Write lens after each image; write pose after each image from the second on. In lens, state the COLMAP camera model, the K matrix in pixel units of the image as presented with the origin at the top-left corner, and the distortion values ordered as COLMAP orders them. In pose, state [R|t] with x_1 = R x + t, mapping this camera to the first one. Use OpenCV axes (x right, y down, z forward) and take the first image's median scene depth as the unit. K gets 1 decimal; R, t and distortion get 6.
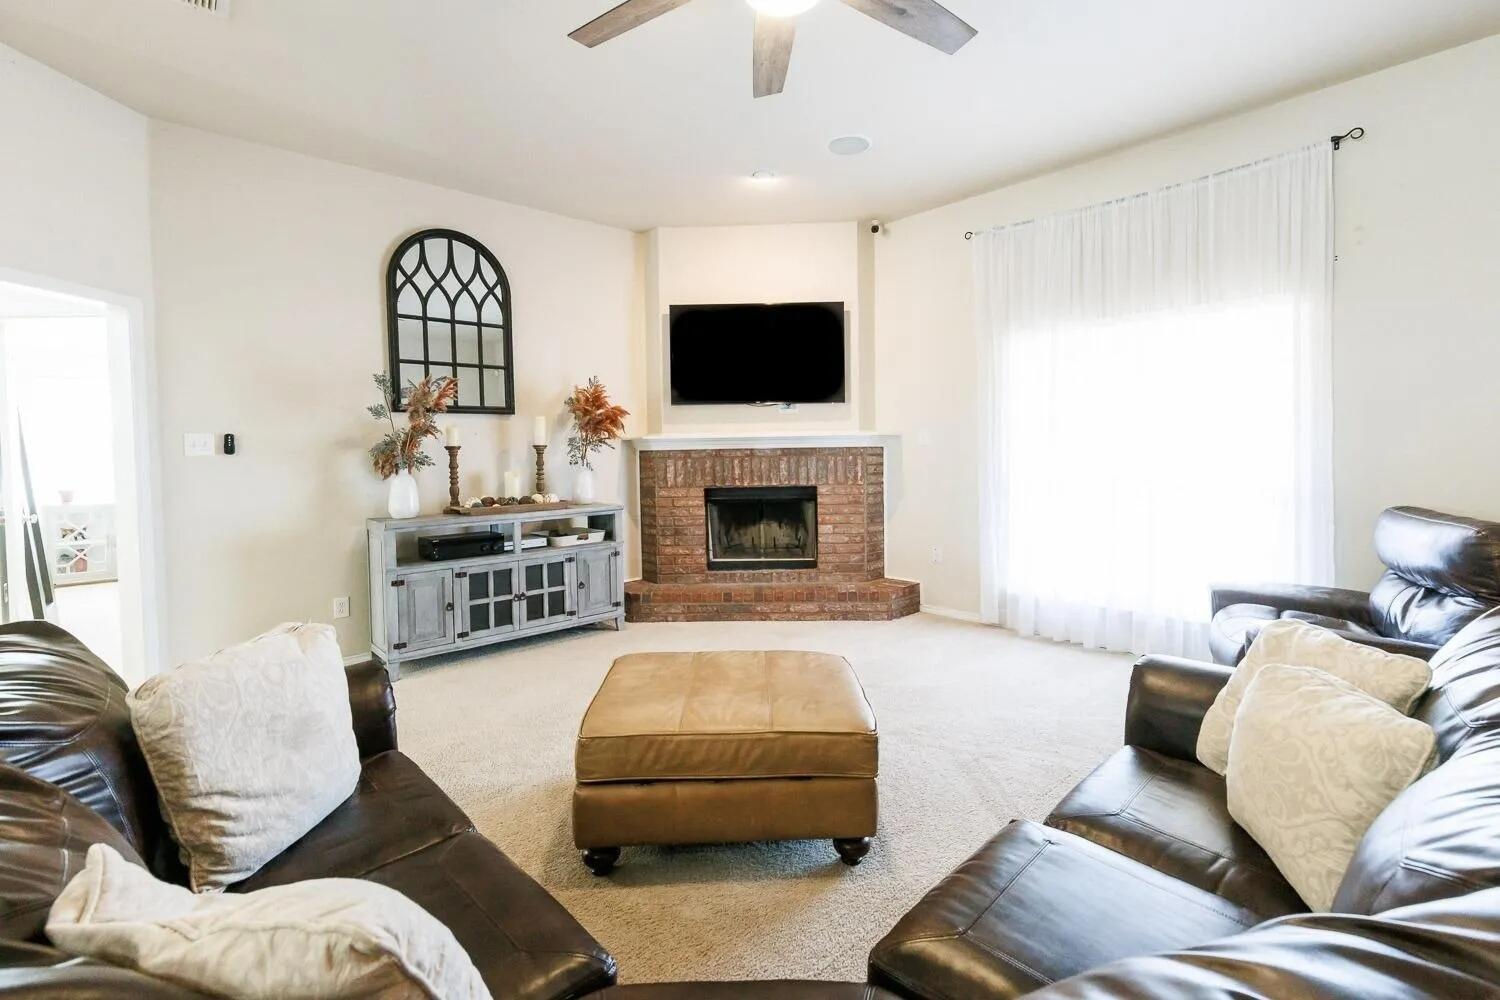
lens RADIAL K [[677.5, 0, 748.5], [0, 677.5, 472.0], [0, 0, 1]] dist [0.004219, 0.000425]
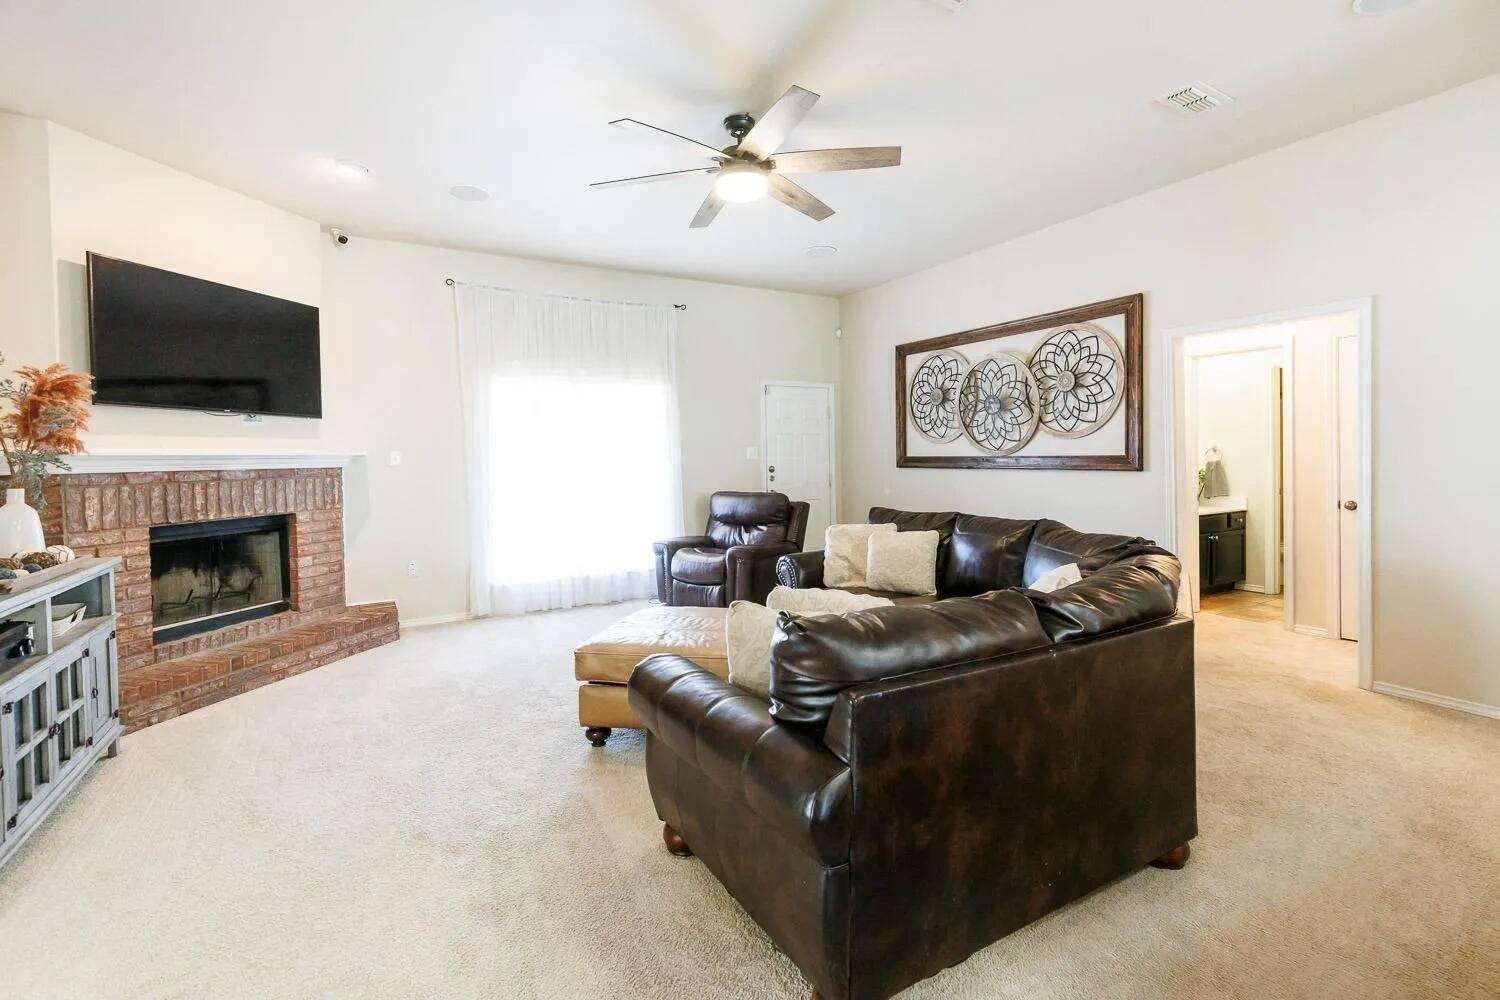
lens RADIAL K [[677.5, 0, 748.5], [0, 677.5, 472.0], [0, 0, 1]] dist [0.004219, 0.000425]
pose [[0.235391, -0.010270, 0.971846, -0.602214], [0.058135, 0.998302, -0.003532, 0.005190], [-0.970160, 0.057330, 0.235589, 0.234466]]
